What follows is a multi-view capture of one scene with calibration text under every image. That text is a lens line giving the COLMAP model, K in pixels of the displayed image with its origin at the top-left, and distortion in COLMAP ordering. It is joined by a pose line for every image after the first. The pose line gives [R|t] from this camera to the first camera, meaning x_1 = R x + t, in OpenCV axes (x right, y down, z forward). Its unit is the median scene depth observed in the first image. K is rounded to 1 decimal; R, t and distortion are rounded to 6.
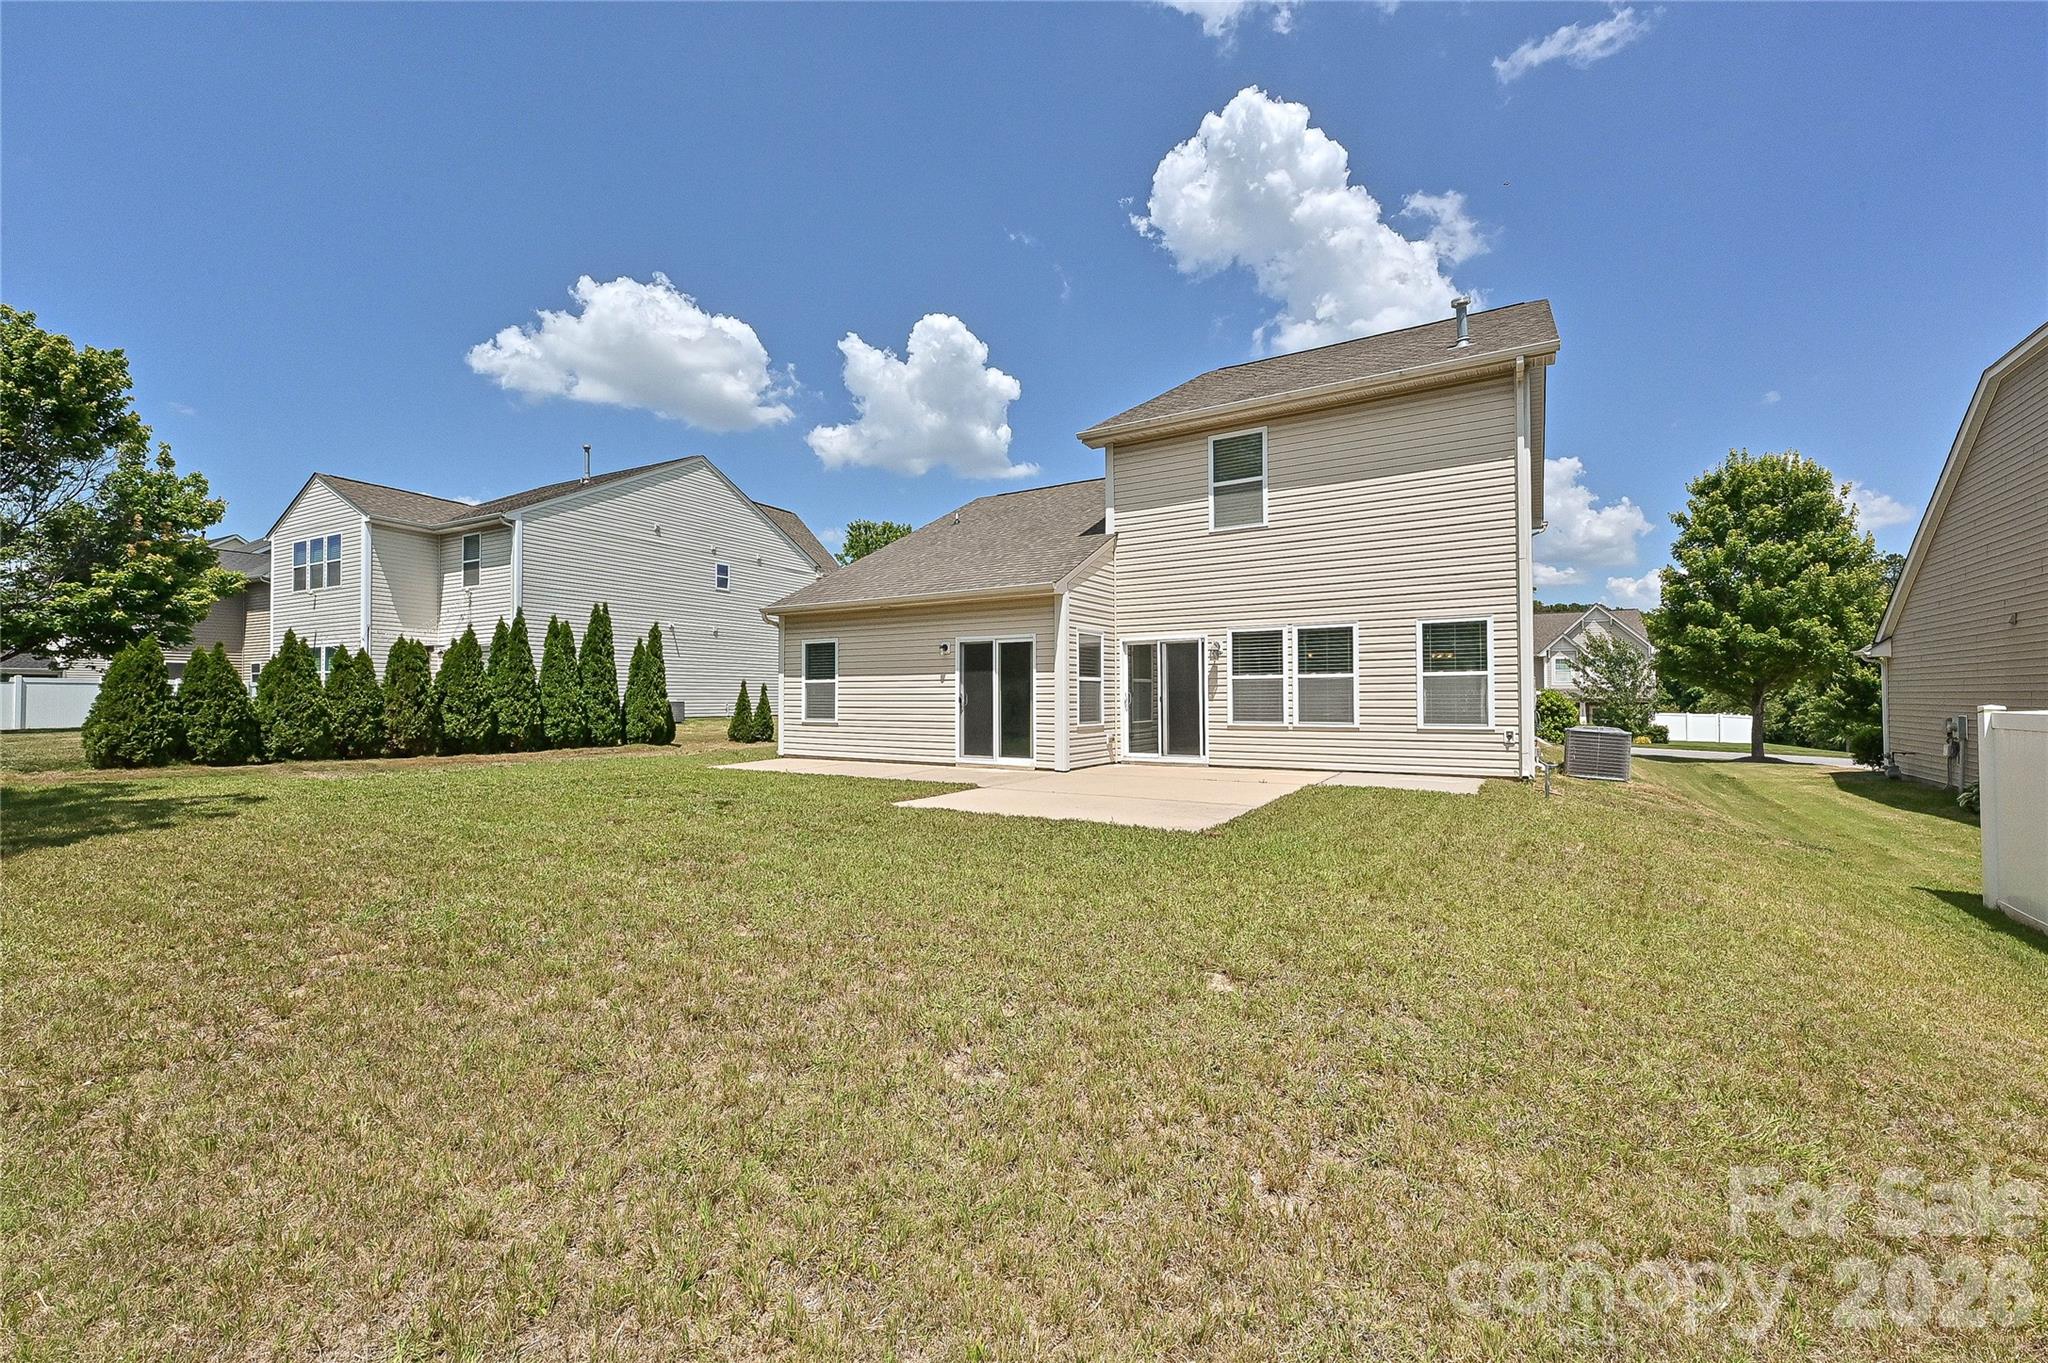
lens RADIAL K [[819.6, 0, 1023.9], [0, 819.6, 681.8], [0, 0, 1]] dist [0.002577, -0.000586]
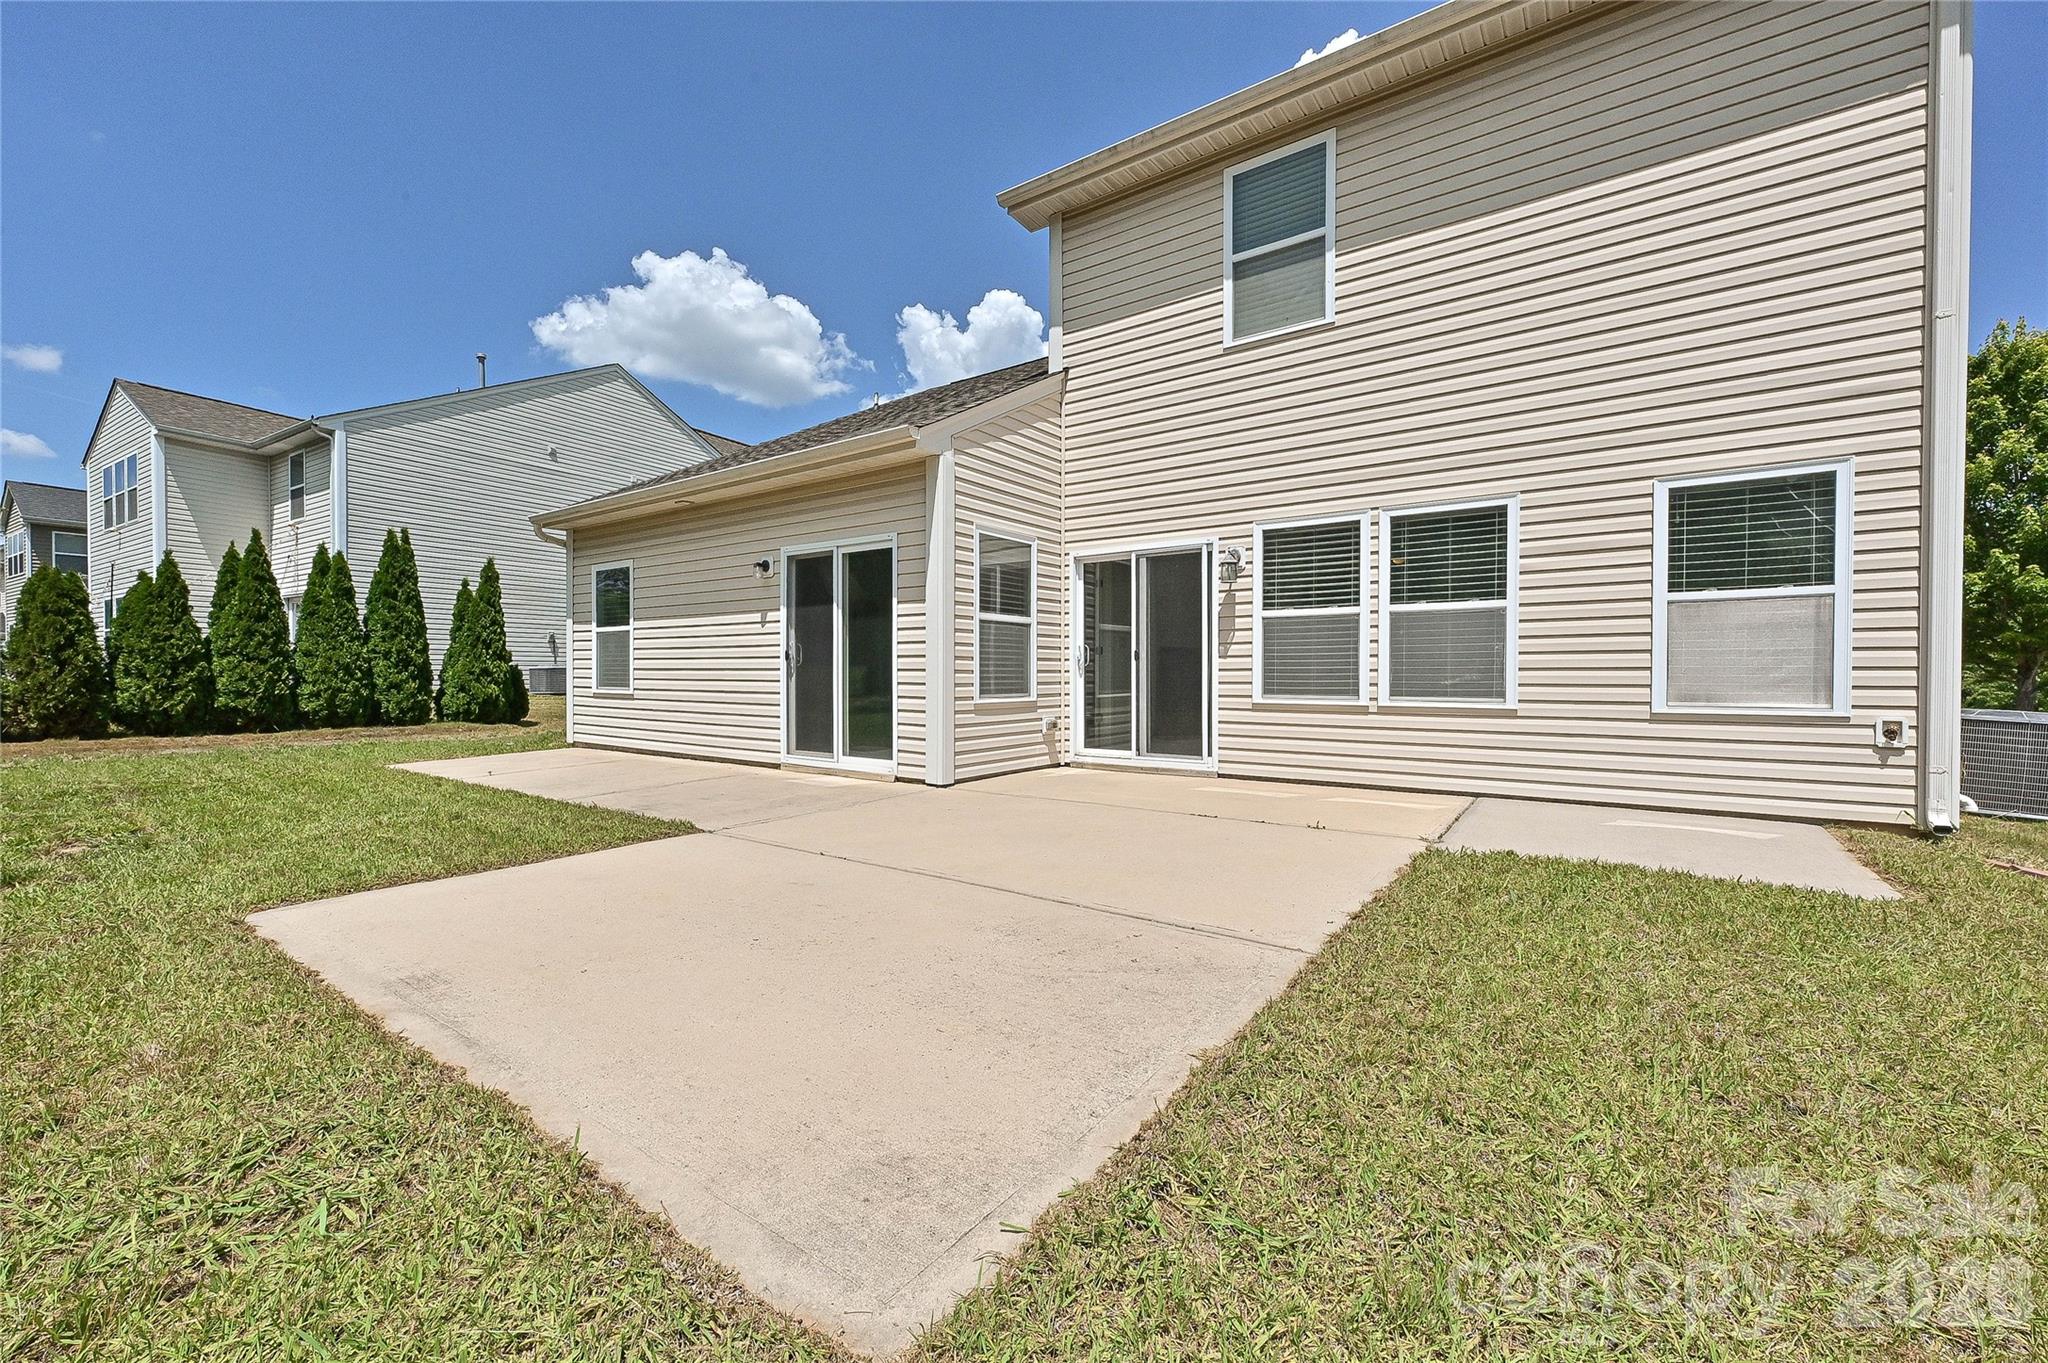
lens RADIAL K [[819.6, 0, 1021.3], [0, 819.6, 683.8], [0, 0, 1]] dist [0.002577, -0.000586]
pose [[0.997123, 0.004511, -0.075667, 0.131043], [-0.001854, 0.999380, 0.035155, 0.021065], [0.075779, -0.034914, 0.996513, 0.429086]]
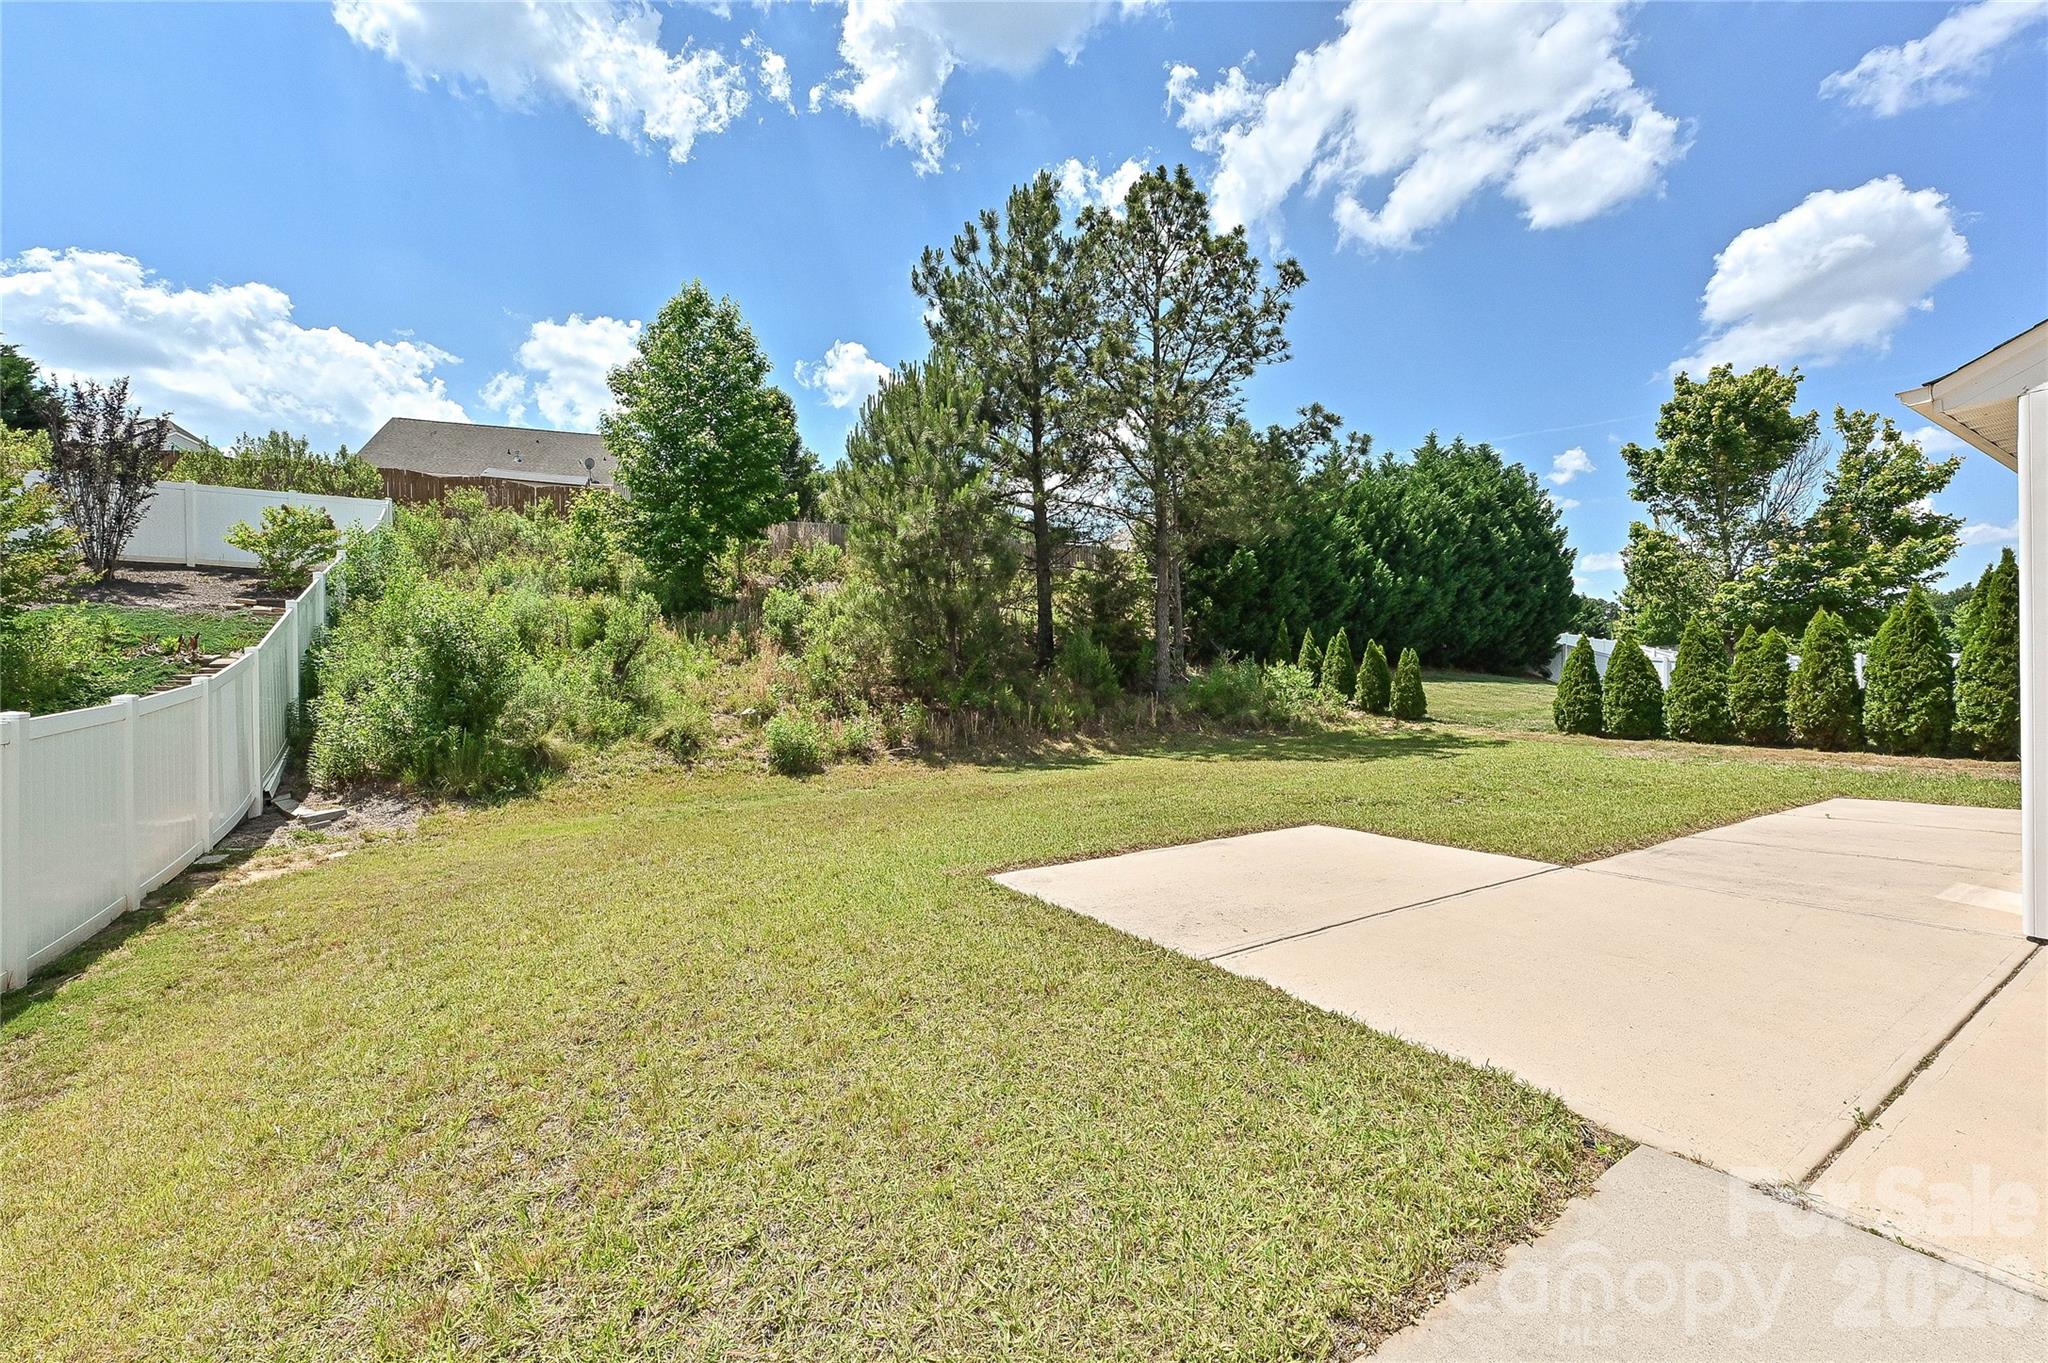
lens RADIAL K [[819.6, 0, 1020.0], [0, 819.6, 678.1], [0, 0, 1]] dist [0.002577, -0.000586]
pose [[-0.432004, 0.005295, -0.901856, 0.464517], [0.028886, 0.999551, -0.007968, -0.001881], [0.901409, -0.029494, -0.431963, 0.703138]]
